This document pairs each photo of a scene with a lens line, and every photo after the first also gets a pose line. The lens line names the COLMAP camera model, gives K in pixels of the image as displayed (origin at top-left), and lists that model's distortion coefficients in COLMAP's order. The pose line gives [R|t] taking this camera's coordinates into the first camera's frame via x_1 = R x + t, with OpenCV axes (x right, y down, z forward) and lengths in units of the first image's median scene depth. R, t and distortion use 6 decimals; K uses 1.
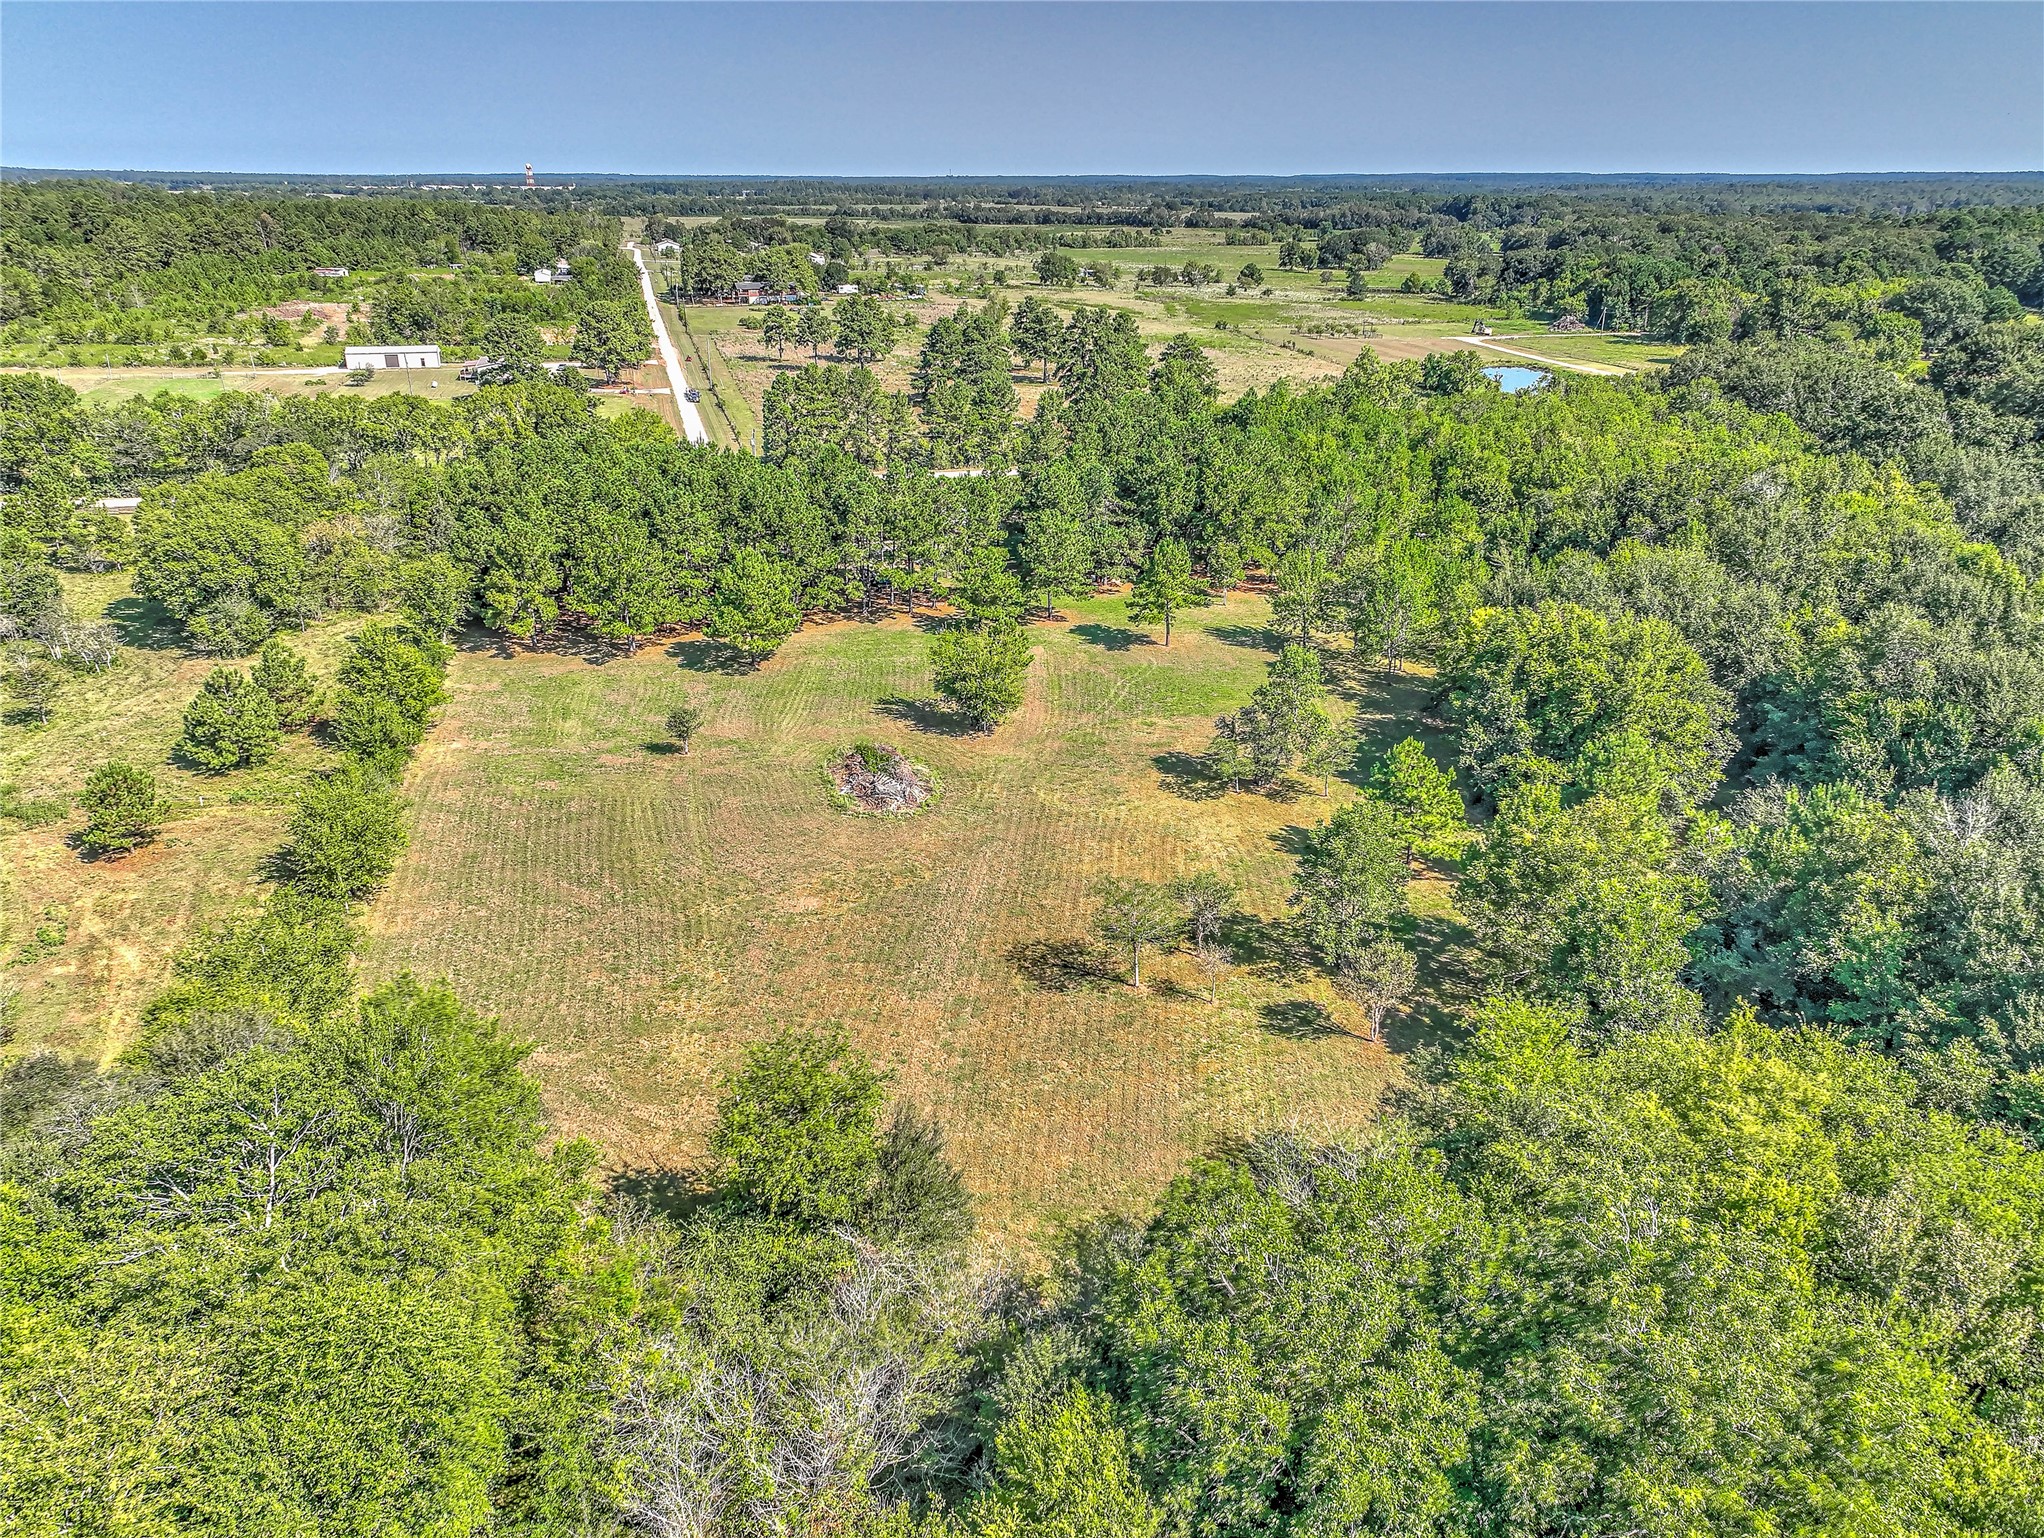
lens RADIAL K [[1436.9, 0, 1022.0], [0, 1436.9, 769.0], [0, 0, 1]] dist [0.008921, 0.027845]
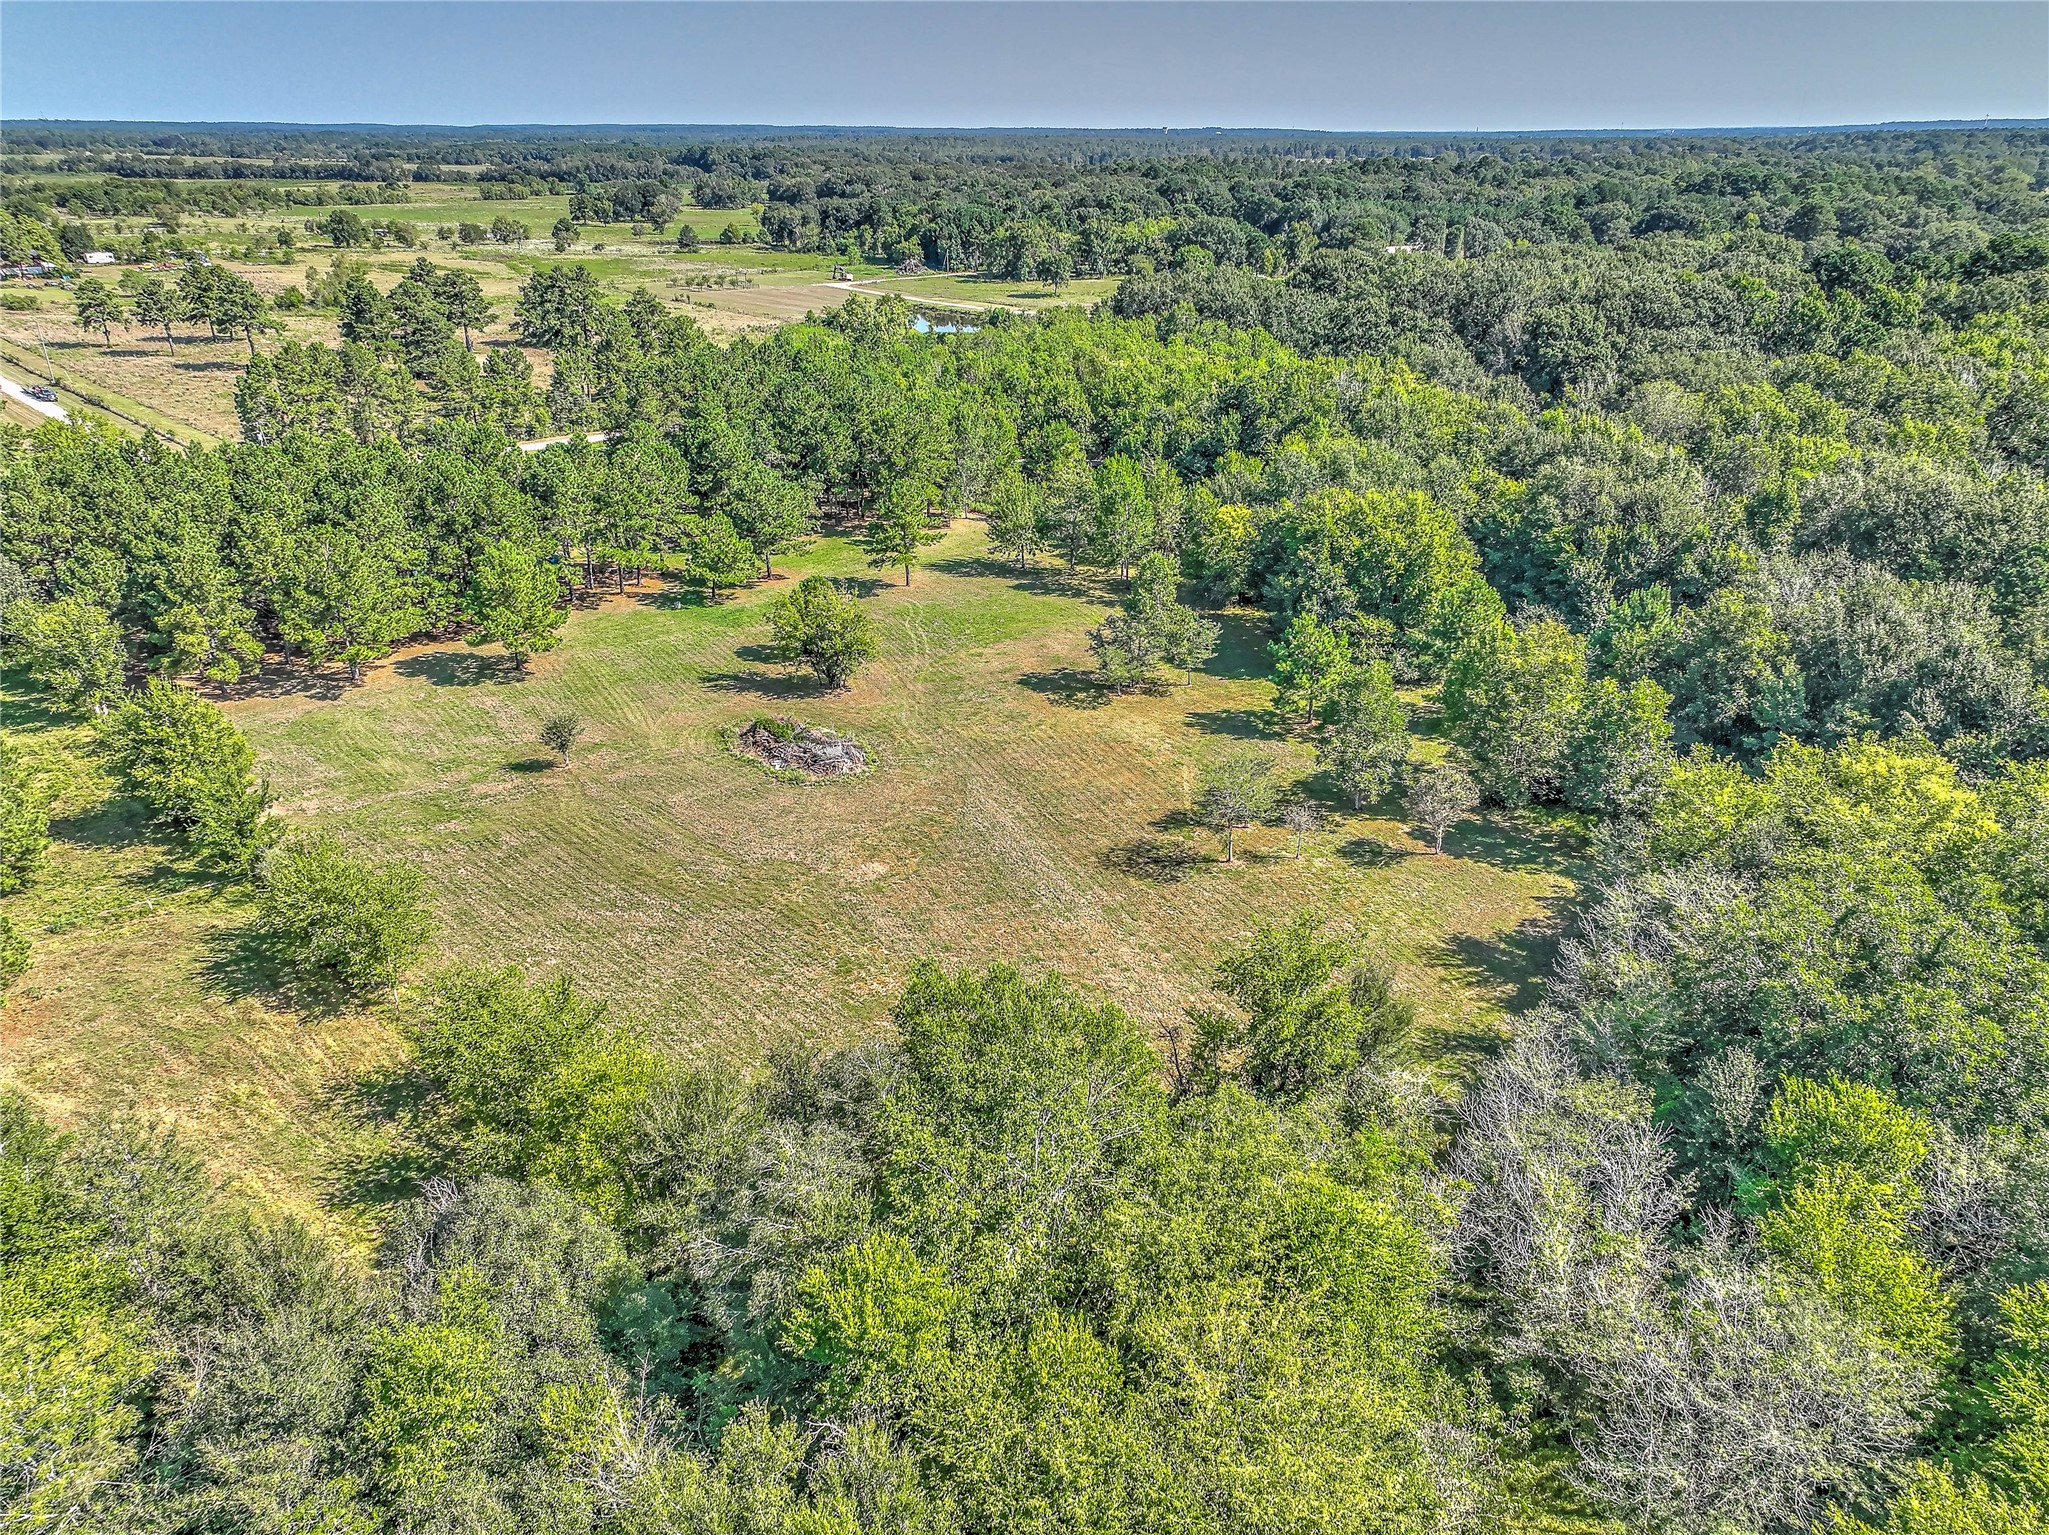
lens RADIAL K [[1440.4, 0, 1024.5], [0, 1440.4, 767.5], [0, 0, 1]] dist [0.008921, 0.027845]
pose [[0.875665, -0.198132, 0.440403, -0.123703], [0.186274, 0.979965, 0.070500, -0.006319], [-0.445548, 0.020301, 0.895028, 0.017716]]
